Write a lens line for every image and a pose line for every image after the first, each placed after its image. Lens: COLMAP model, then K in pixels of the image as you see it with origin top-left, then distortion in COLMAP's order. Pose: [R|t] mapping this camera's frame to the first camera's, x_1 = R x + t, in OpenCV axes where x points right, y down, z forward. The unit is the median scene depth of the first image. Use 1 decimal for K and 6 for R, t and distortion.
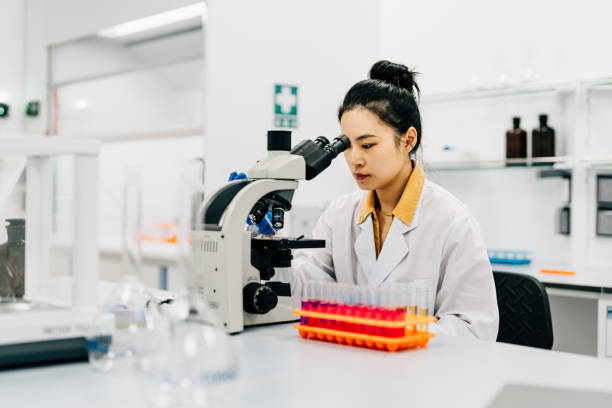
lens RADIAL K [[940.6, 0, 306.0], [0, 940.6, 204.0], [0, 0, 1]] dist [-0.028258, -0.034087]
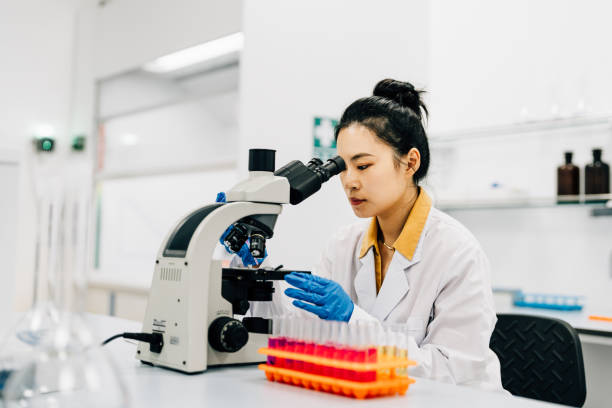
lens RADIAL K [[940.6, 0, 306.0], [0, 940.6, 204.0], [0, 0, 1]] dist [-0.028258, -0.034087]
pose [[0.995925, 0.012625, -0.089301, 0.090689], [-0.017092, 0.998631, -0.049437, 0.017735], [0.088555, 0.050762, 0.994777, 0.104898]]
